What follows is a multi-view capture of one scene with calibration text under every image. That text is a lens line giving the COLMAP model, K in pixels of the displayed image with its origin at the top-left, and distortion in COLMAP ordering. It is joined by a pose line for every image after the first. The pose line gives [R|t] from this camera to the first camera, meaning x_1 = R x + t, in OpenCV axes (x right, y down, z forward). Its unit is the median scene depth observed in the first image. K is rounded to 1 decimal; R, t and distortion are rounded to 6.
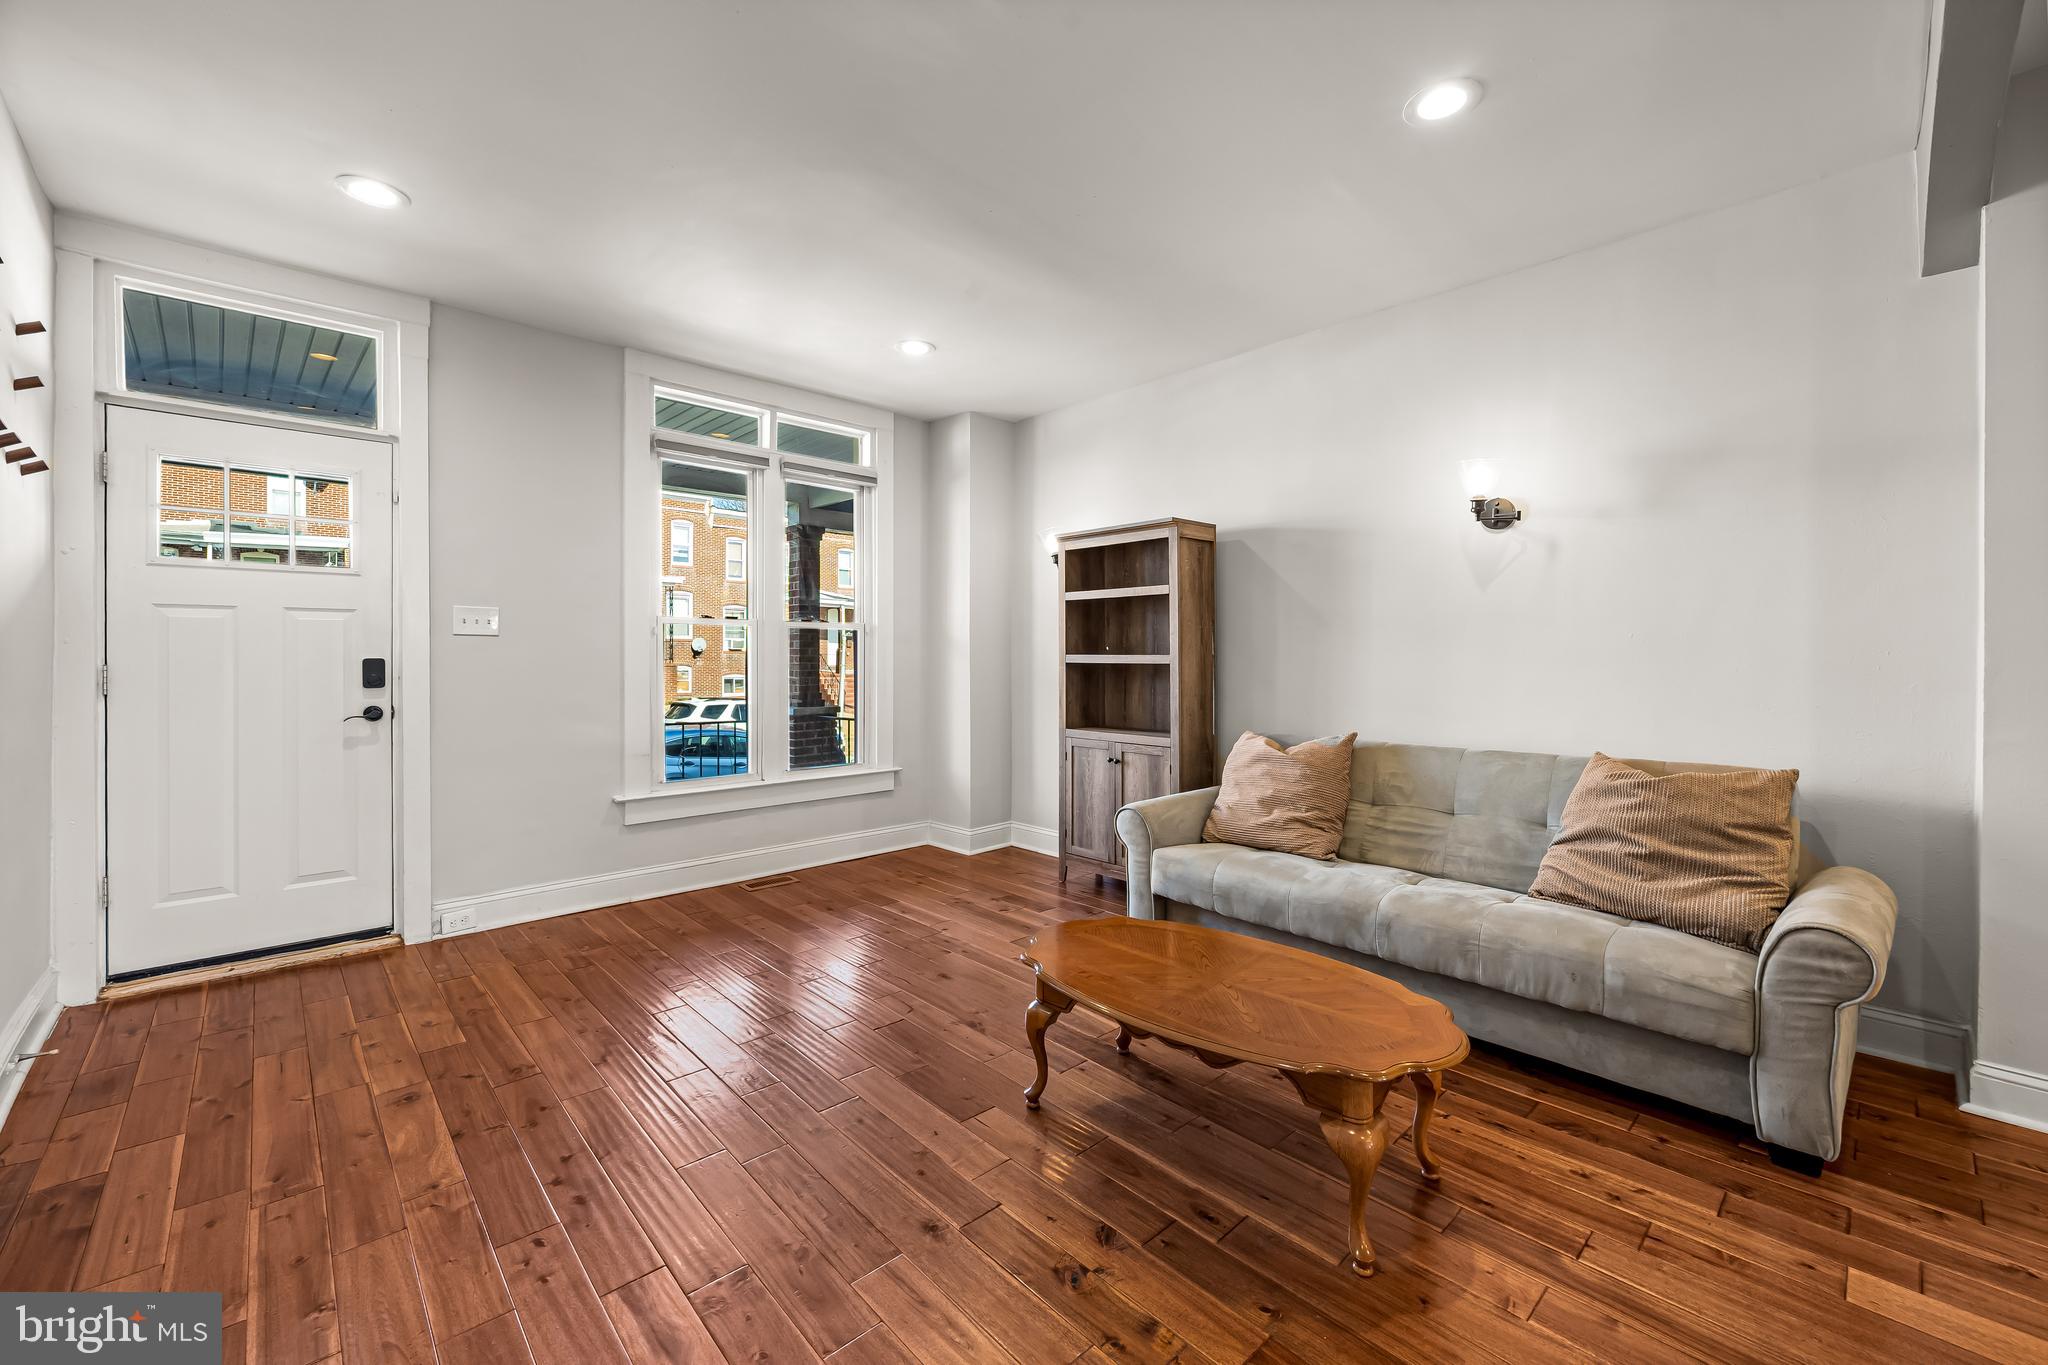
lens RADIAL K [[828.3, 0, 1023.7], [0, 828.3, 652.2], [0, 0, 1]] dist [-0.007992, 0.000022]
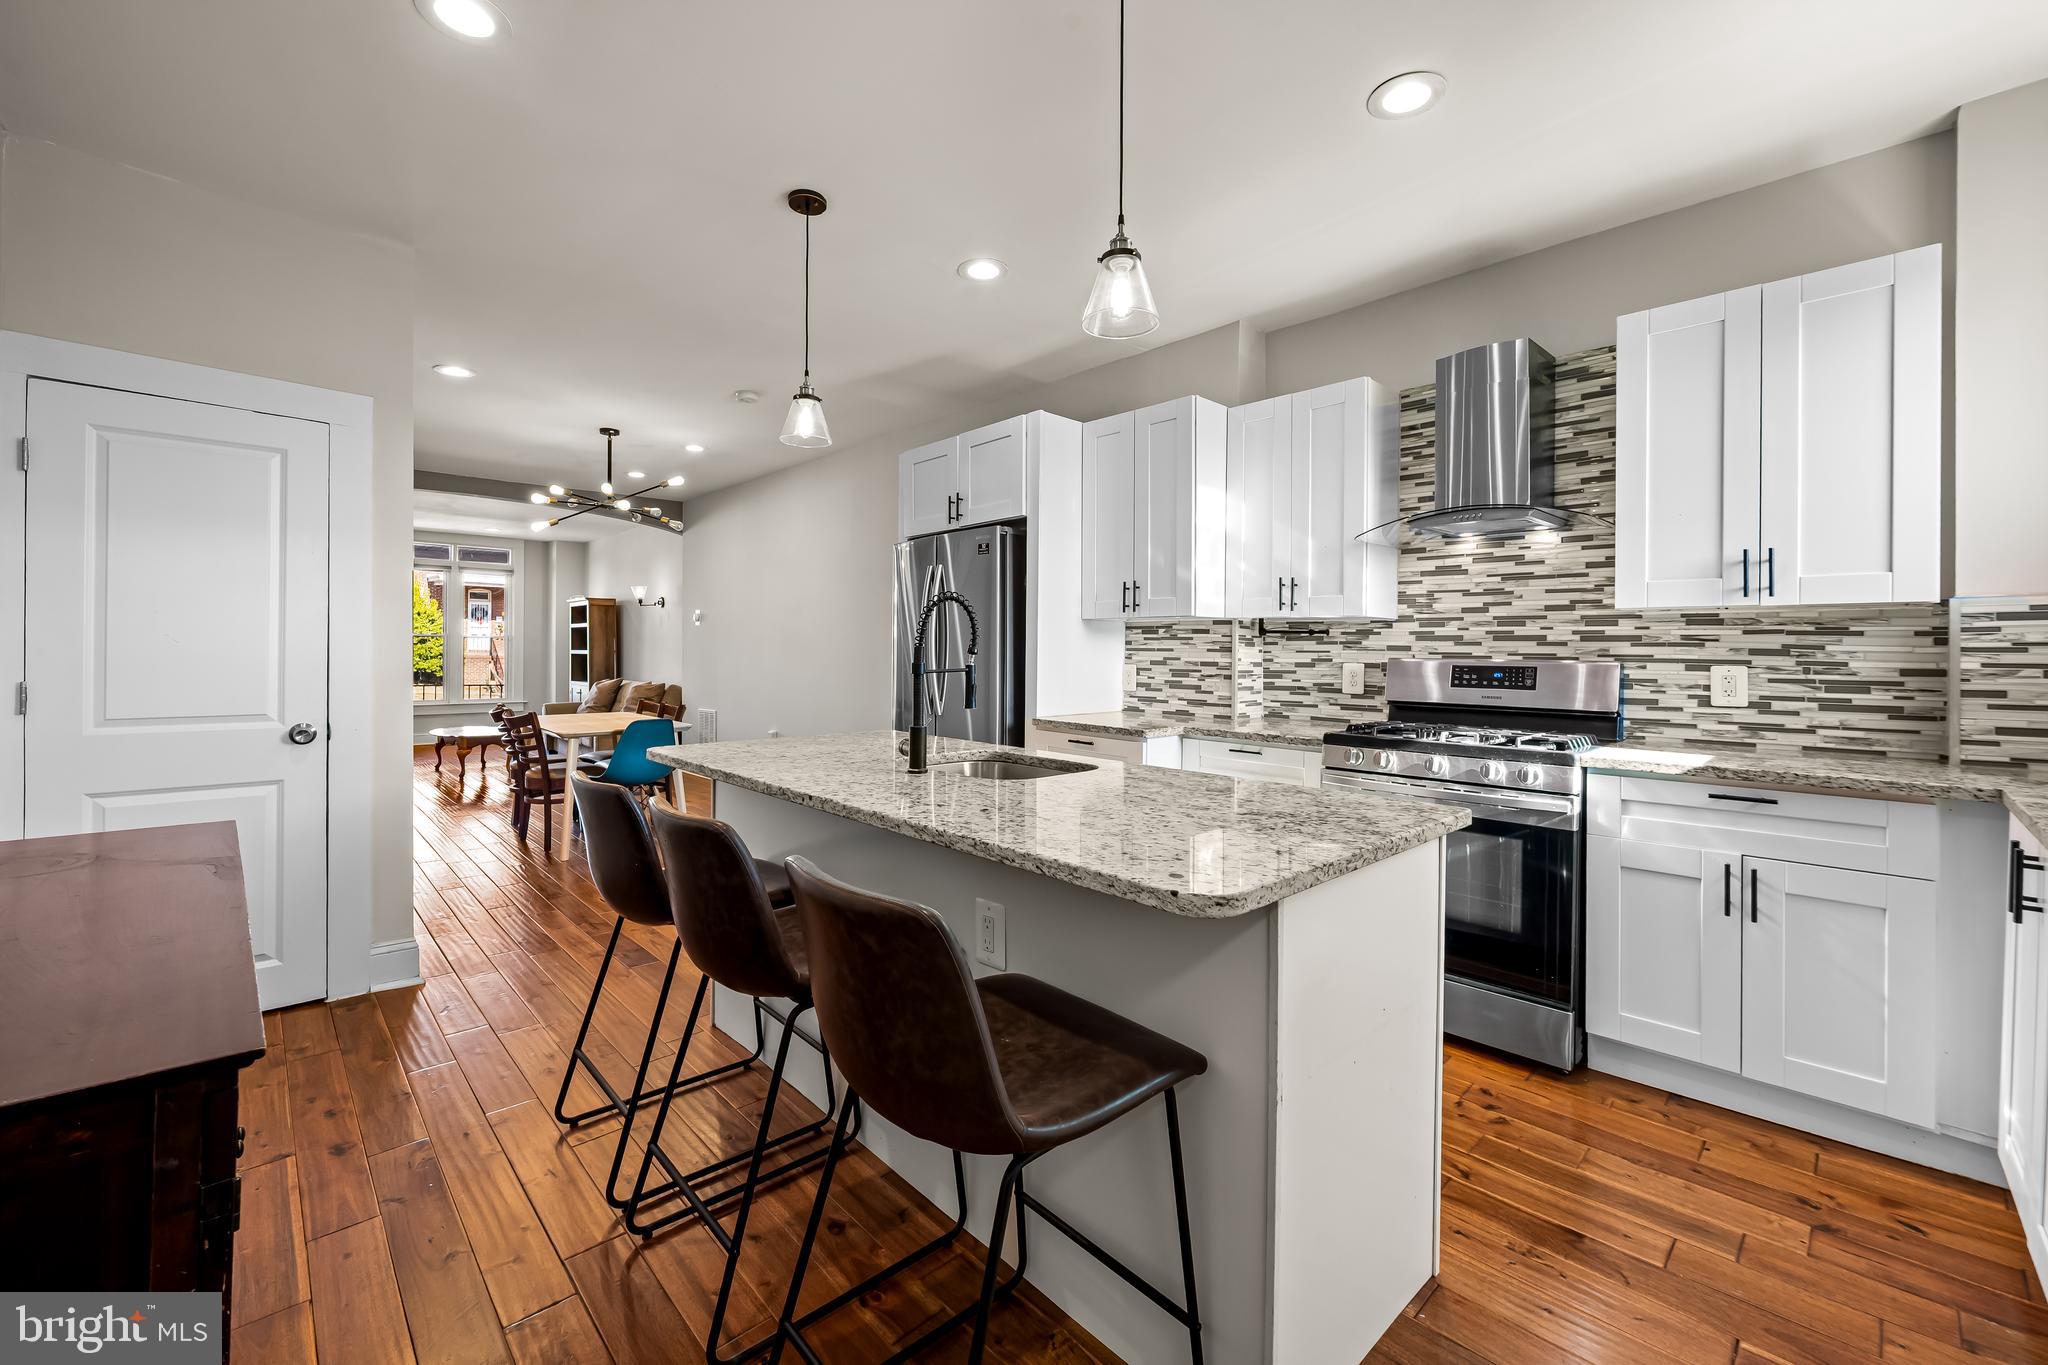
lens RADIAL K [[828.3, 0, 1023.7], [0, 828.3, 652.2], [0, 0, 1]] dist [-0.007992, 0.000022]
pose [[0.999911, 0.006107, 0.011833, 1.726139], [-0.006144, 0.999976, 0.003134, -0.005918], [-0.011814, -0.003206, 0.999925, -1.839147]]
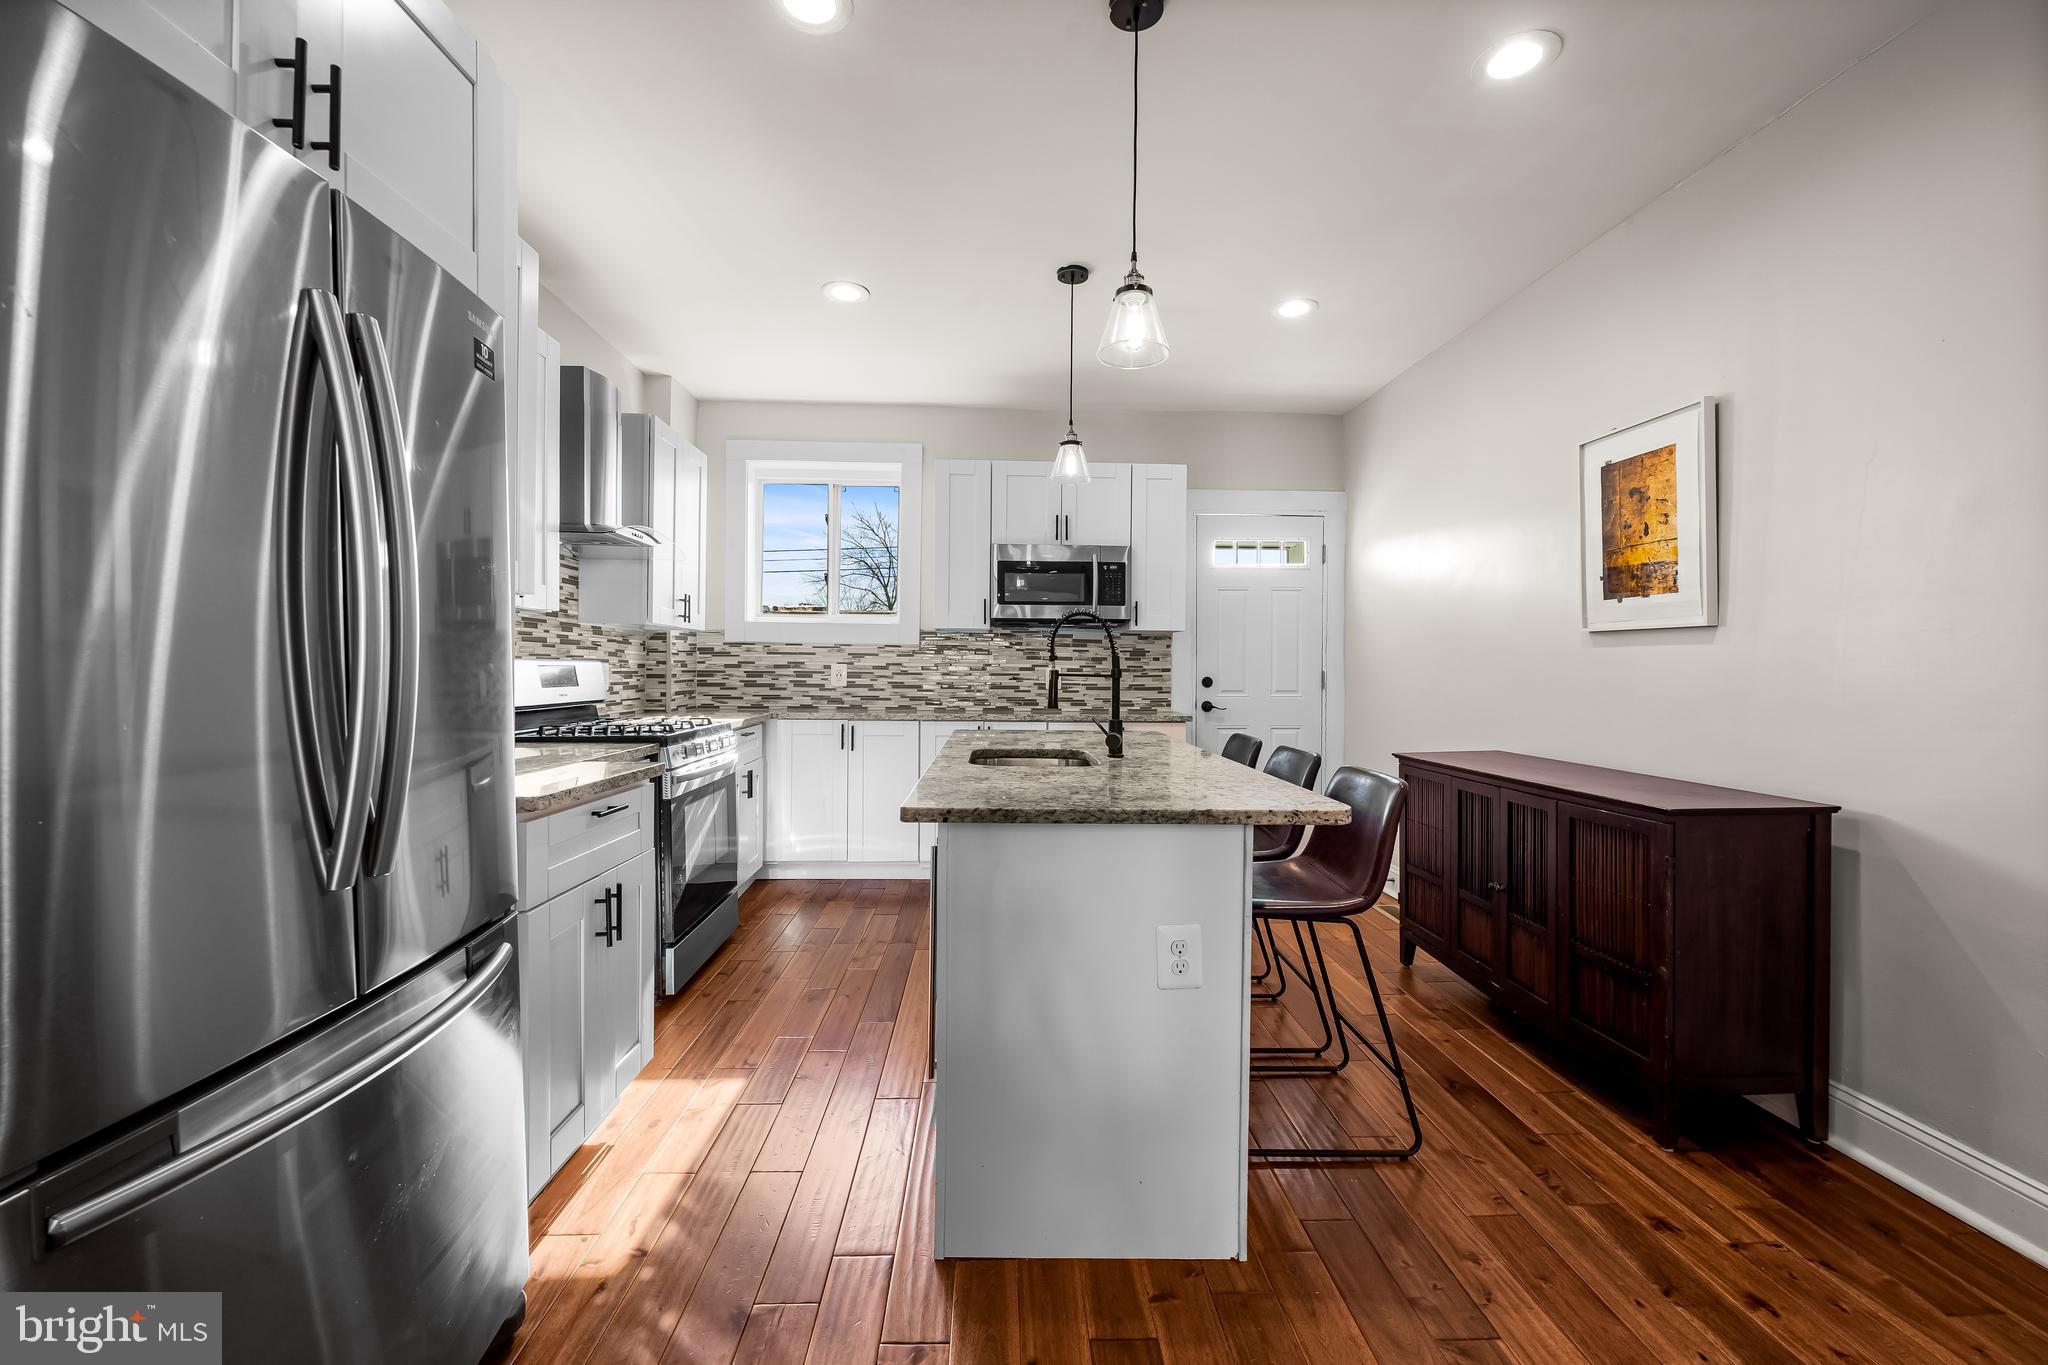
lens RADIAL K [[815.3, 0, 1023.5], [0, 815.3, 674.2], [0, 0, 1]] dist [-0.010699, -0.000006]
pose [[-0.760376, -0.014713, 0.649316, 1.231886], [-0.012253, 0.999890, 0.008308, 0.003929], [-0.649368, -0.001639, -0.760473, -0.594386]]
